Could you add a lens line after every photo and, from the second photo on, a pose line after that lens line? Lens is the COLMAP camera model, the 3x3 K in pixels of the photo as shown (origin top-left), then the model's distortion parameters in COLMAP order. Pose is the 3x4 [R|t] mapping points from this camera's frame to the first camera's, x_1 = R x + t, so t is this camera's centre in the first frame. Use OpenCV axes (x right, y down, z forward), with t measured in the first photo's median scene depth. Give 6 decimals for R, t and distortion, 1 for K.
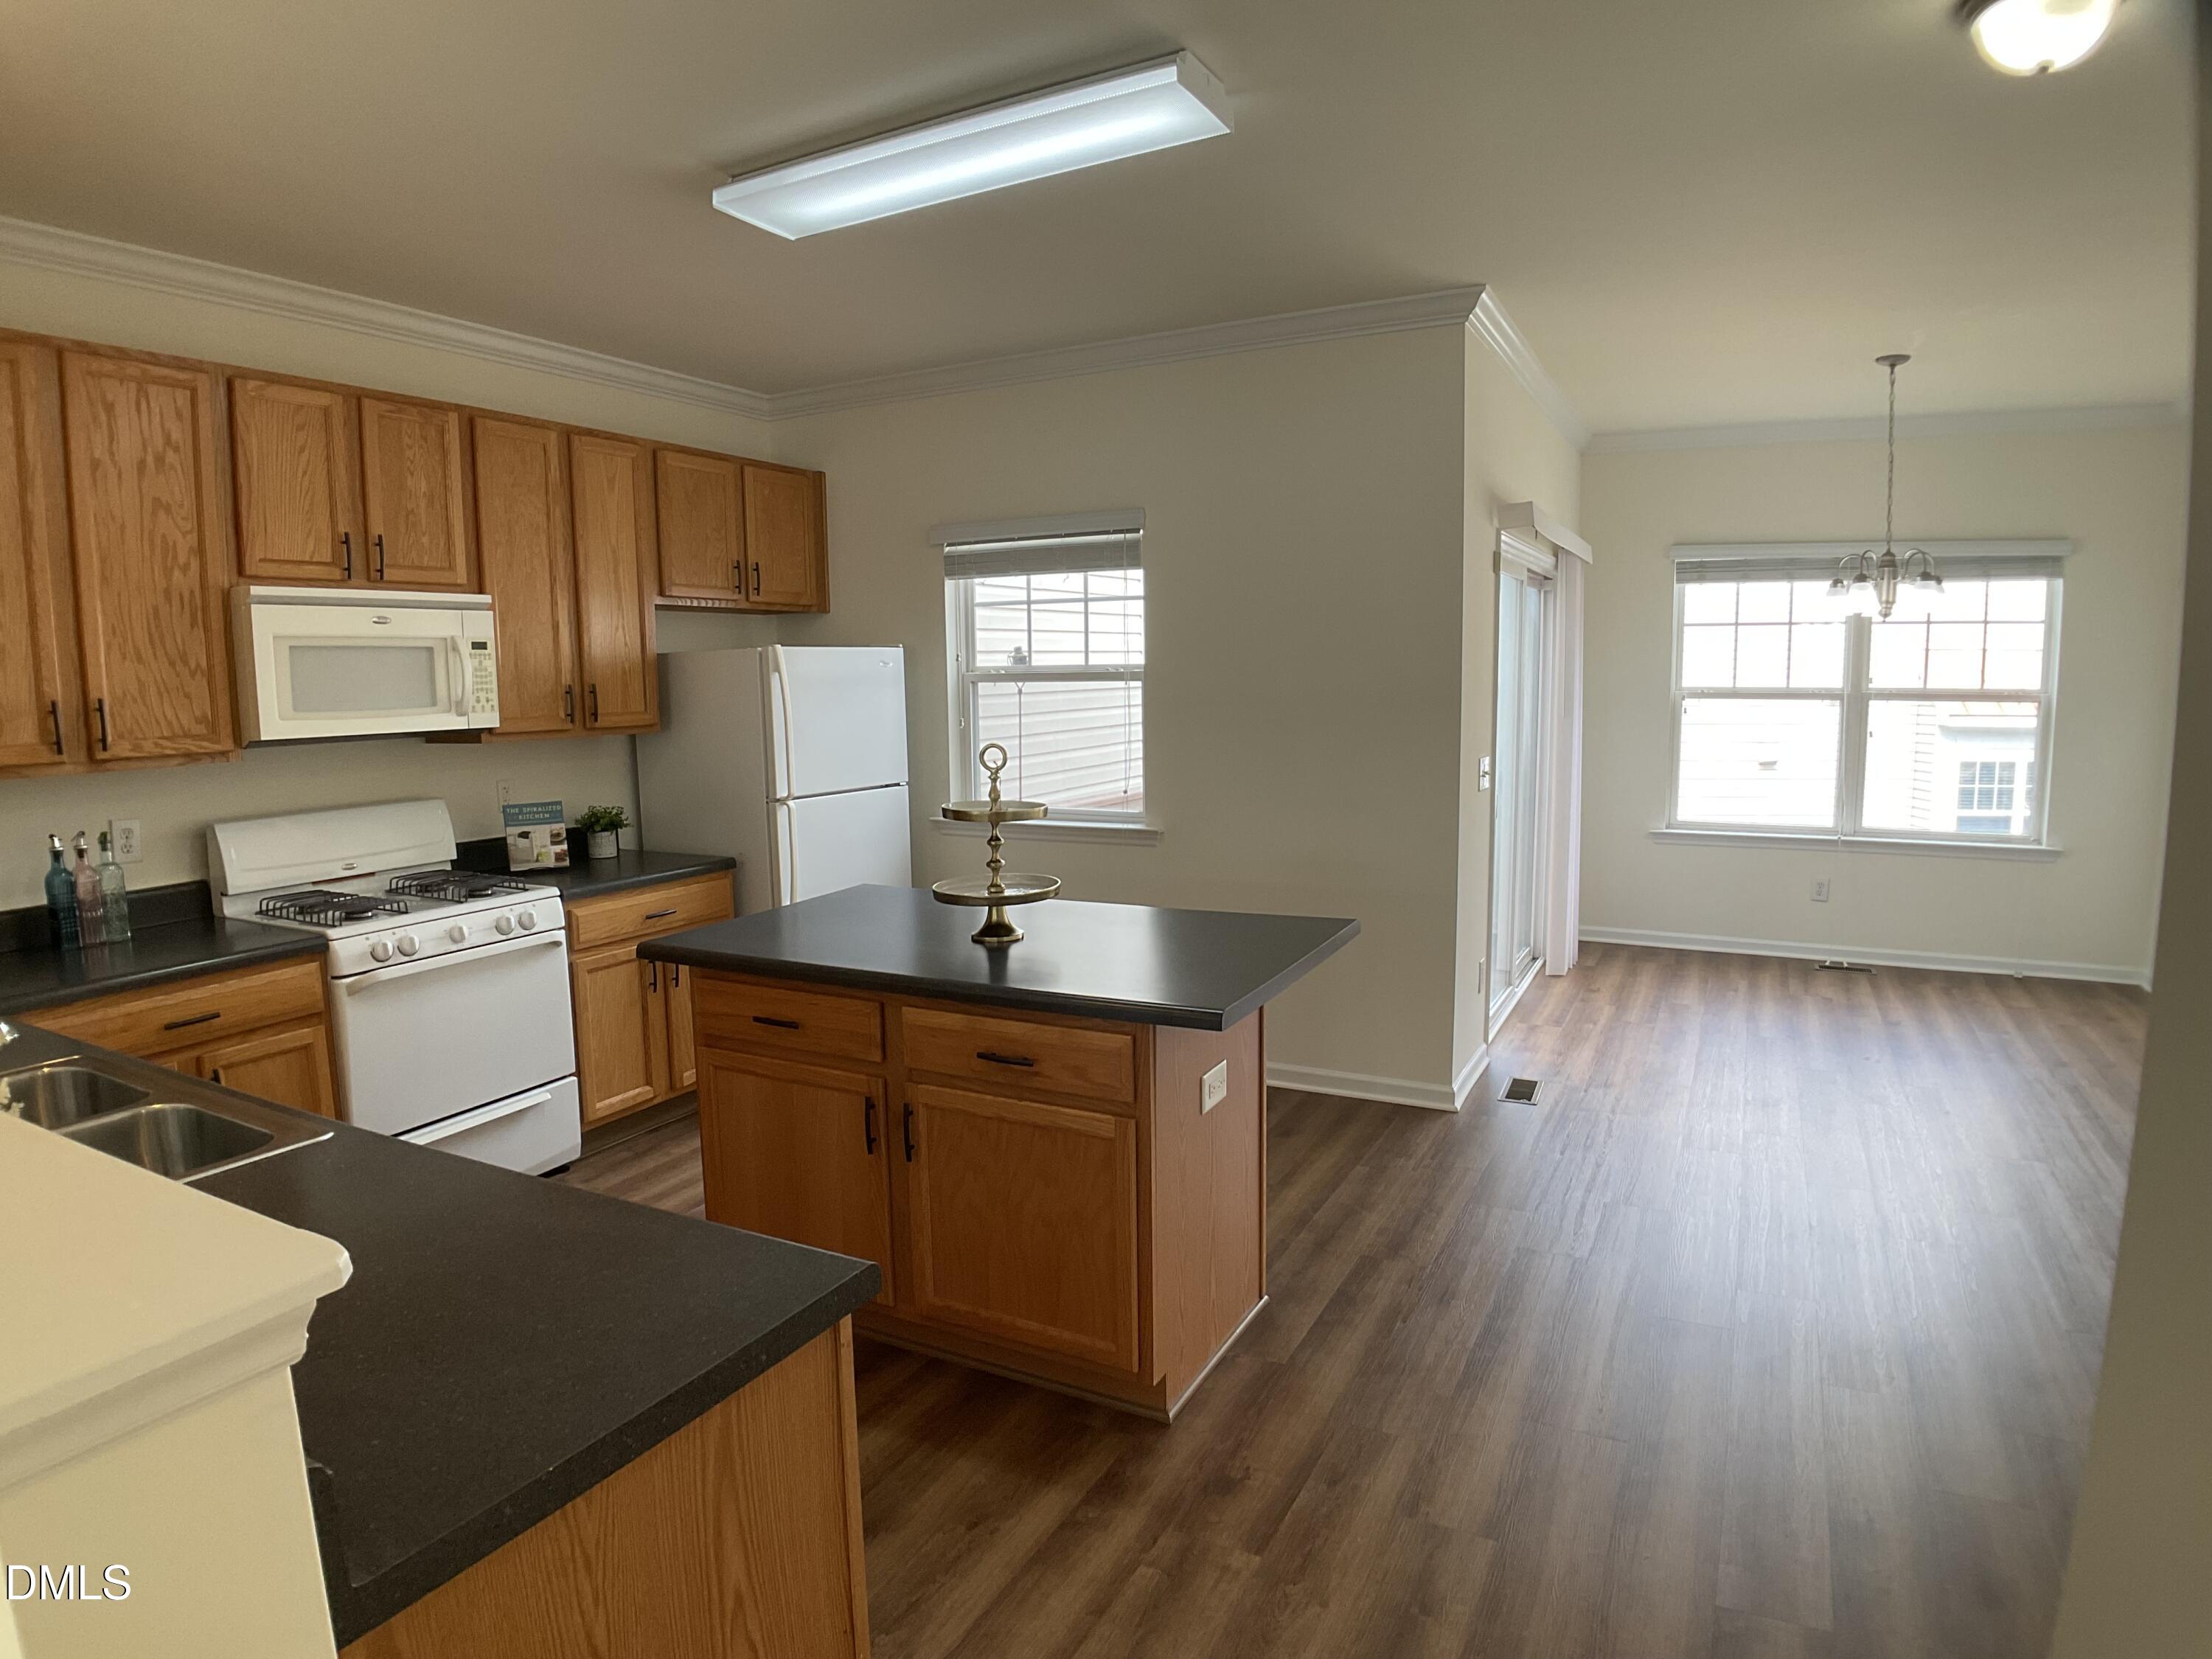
lens RADIAL K [[1258.5, 0, 1093.2], [0, 1258.5, 832.2], [0, 0, 1]] dist [-0.089464, 0.001418]
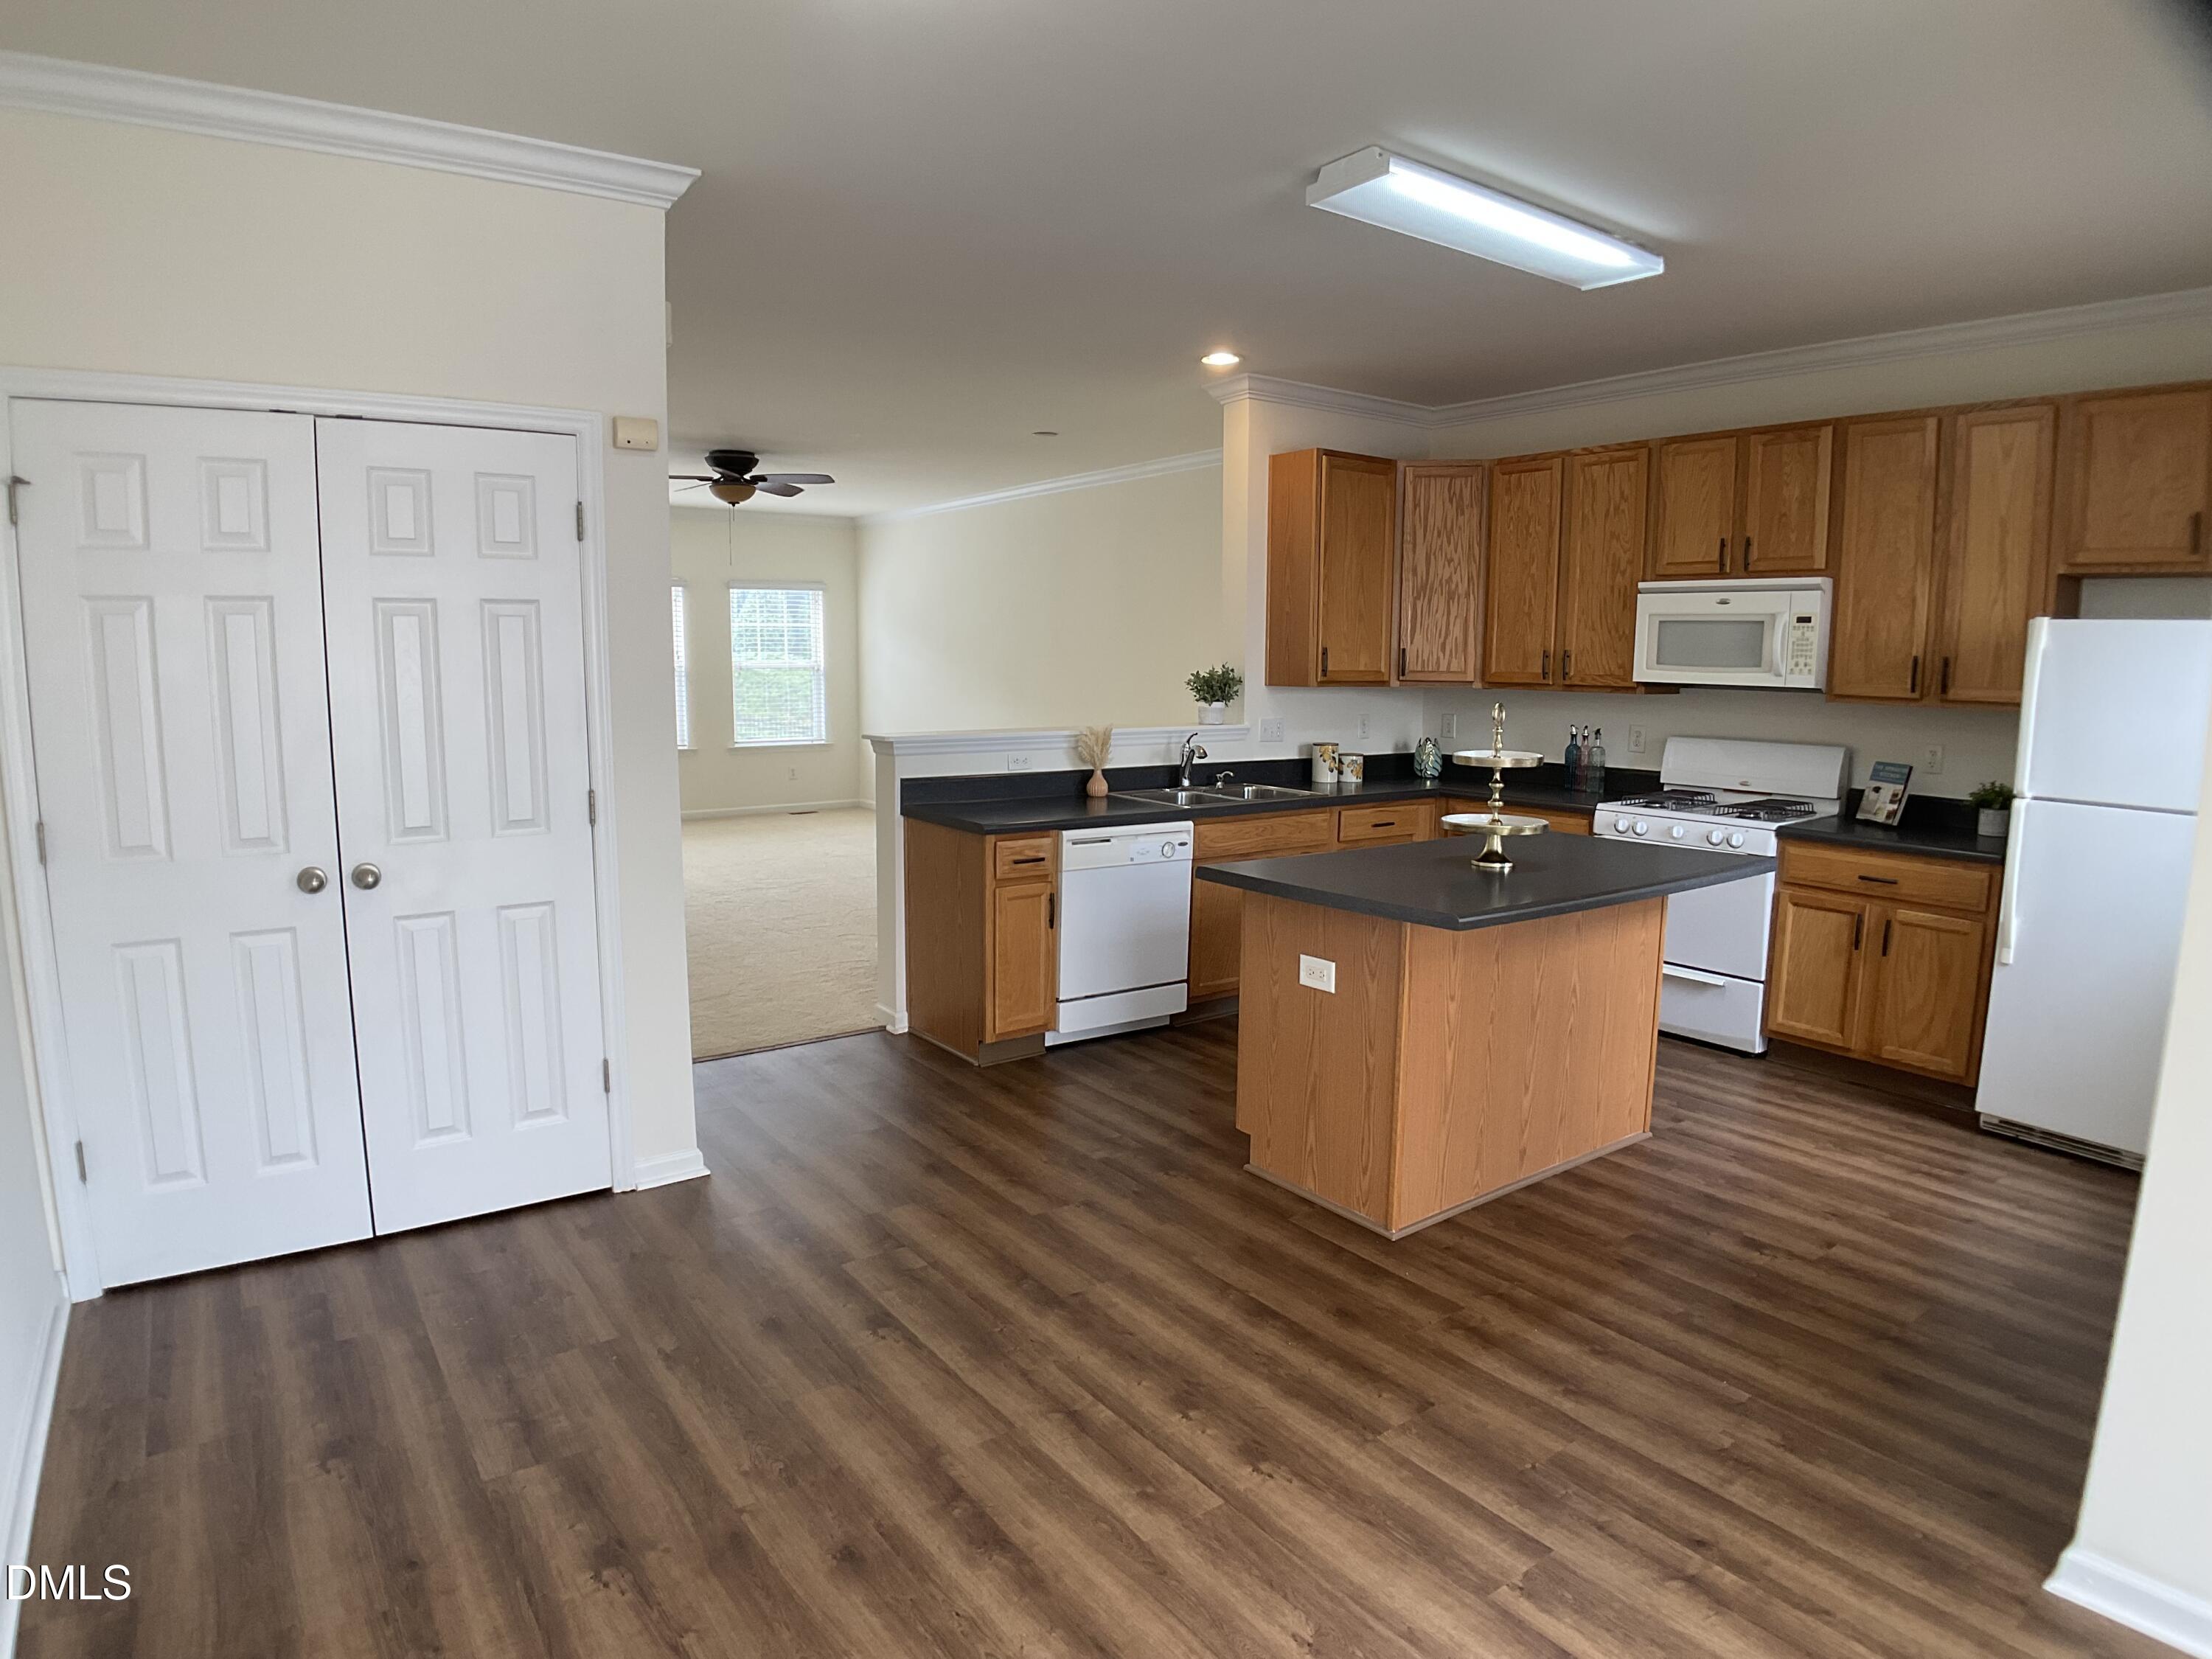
lens RADIAL K [[1260.6, 0, 1092.4], [0, 1260.6, 837.3], [0, 0, 1]] dist [-0.078714, -0.003113]
pose [[-0.440670, 0.143470, -0.886130, 1.039067], [-0.110804, 0.970903, 0.212298, -0.138352], [0.890804, 0.191741, -0.411951, 1.036987]]
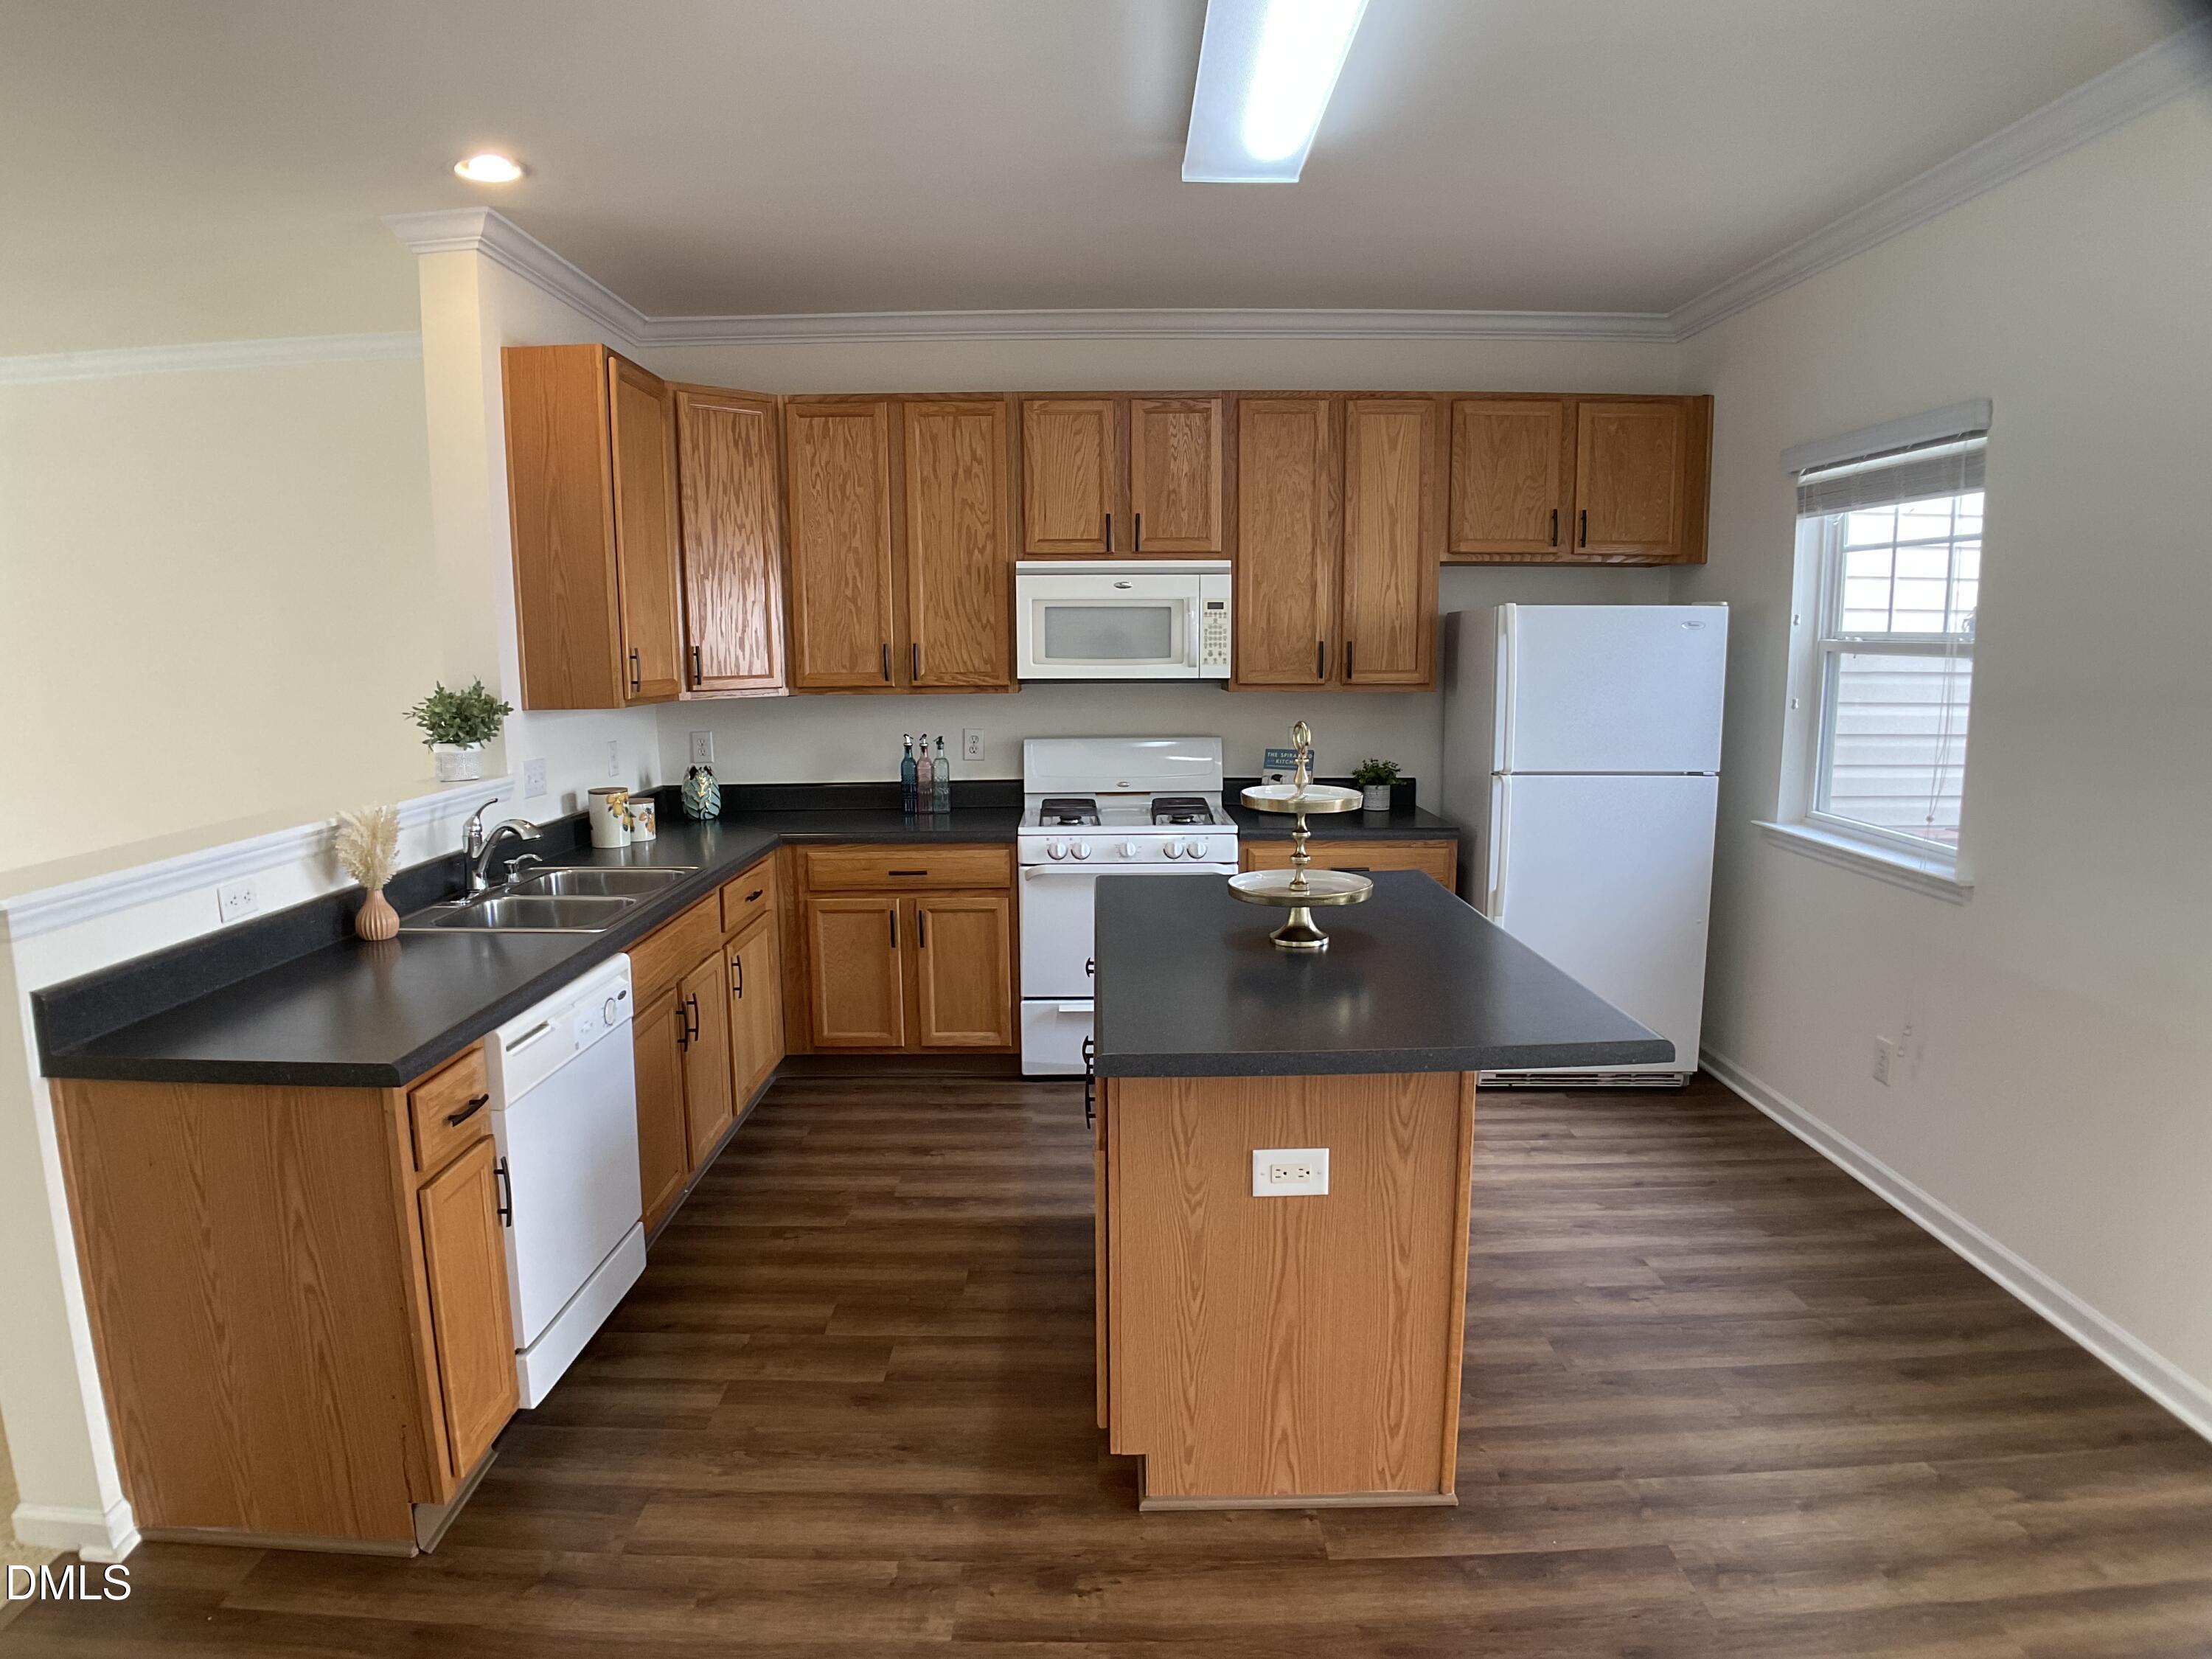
lens RADIAL K [[1260.6, 0, 1092.4], [0, 1260.6, 837.3], [0, 0, 1]] dist [-0.078714, -0.003113]
pose [[0.467411, 0.150236, -0.871181, 0.557358], [-0.110396, 0.987659, 0.111092, -0.064461], [0.877120, 0.044249, 0.478229, 0.402613]]
